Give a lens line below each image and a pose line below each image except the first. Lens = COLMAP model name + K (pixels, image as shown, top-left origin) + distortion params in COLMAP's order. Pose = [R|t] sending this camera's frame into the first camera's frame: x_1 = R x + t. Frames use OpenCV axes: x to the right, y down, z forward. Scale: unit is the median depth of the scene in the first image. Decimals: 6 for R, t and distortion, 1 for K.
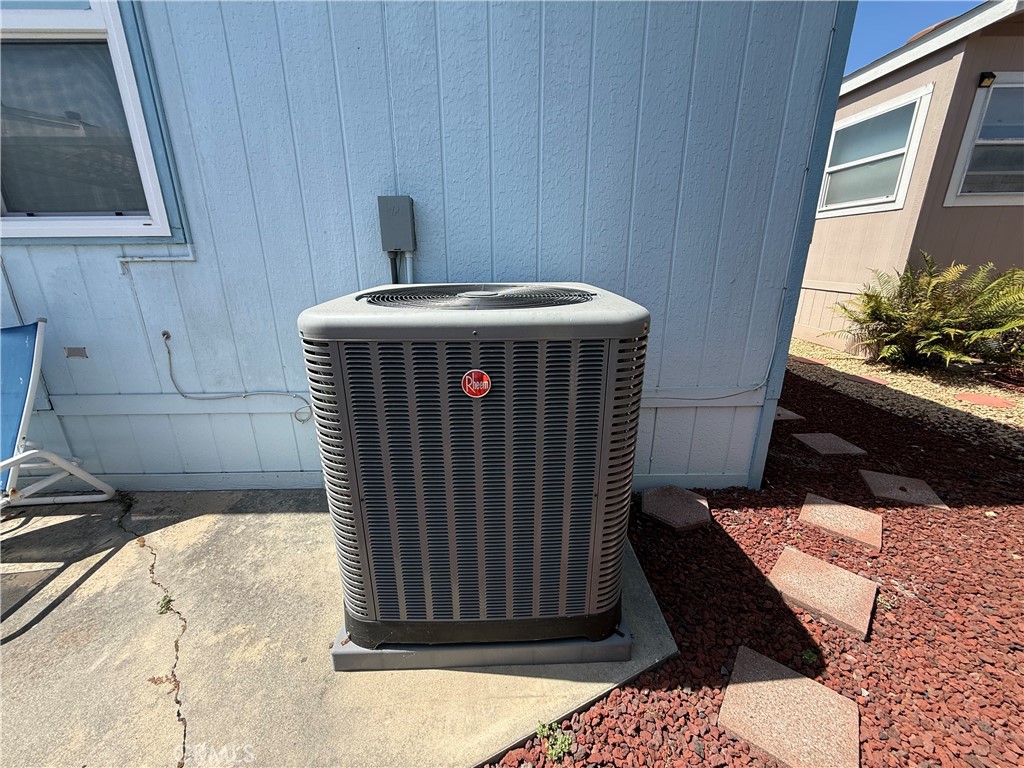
lens RADIAL K [[401.6, 0, 512.0], [0, 401.6, 384.0], [0, 0, 1]] dist [-0.000416, -0.000082]
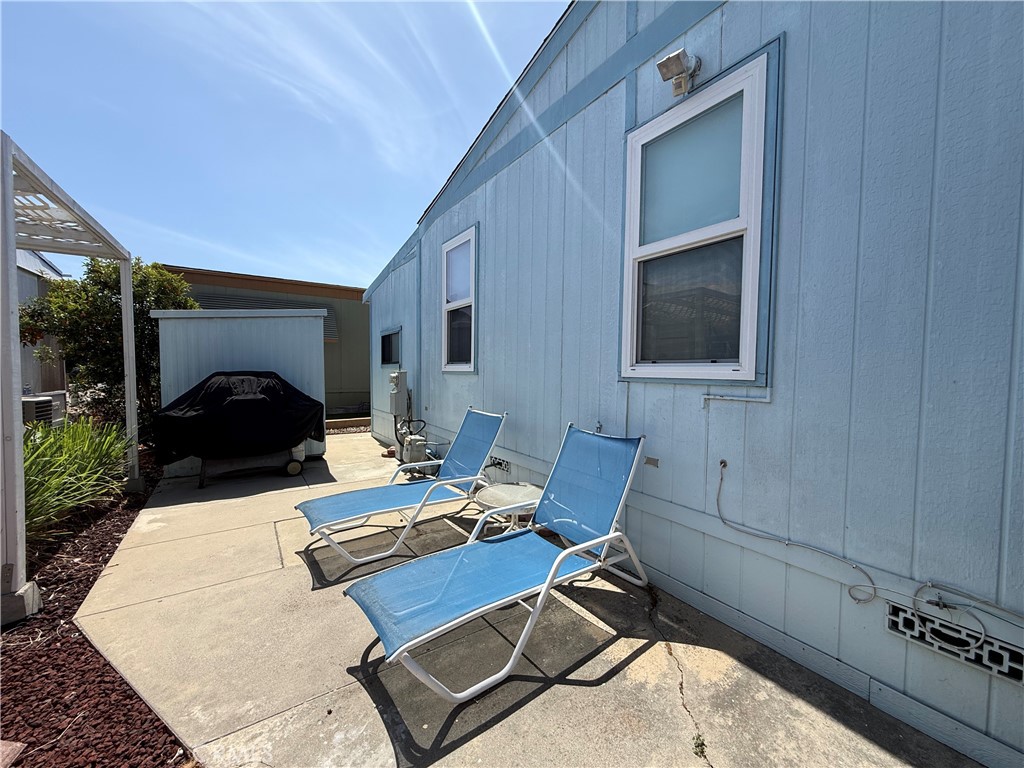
lens RADIAL K [[401.6, 0, 512.0], [0, 401.6, 384.0], [0, 0, 1]] dist [-0.000416, -0.000082]
pose [[0.536534, 0.046525, -0.842595, -0.264462], [-0.264258, 0.957523, -0.115399, -0.052346], [0.801436, 0.284578, 0.526038, -0.111945]]
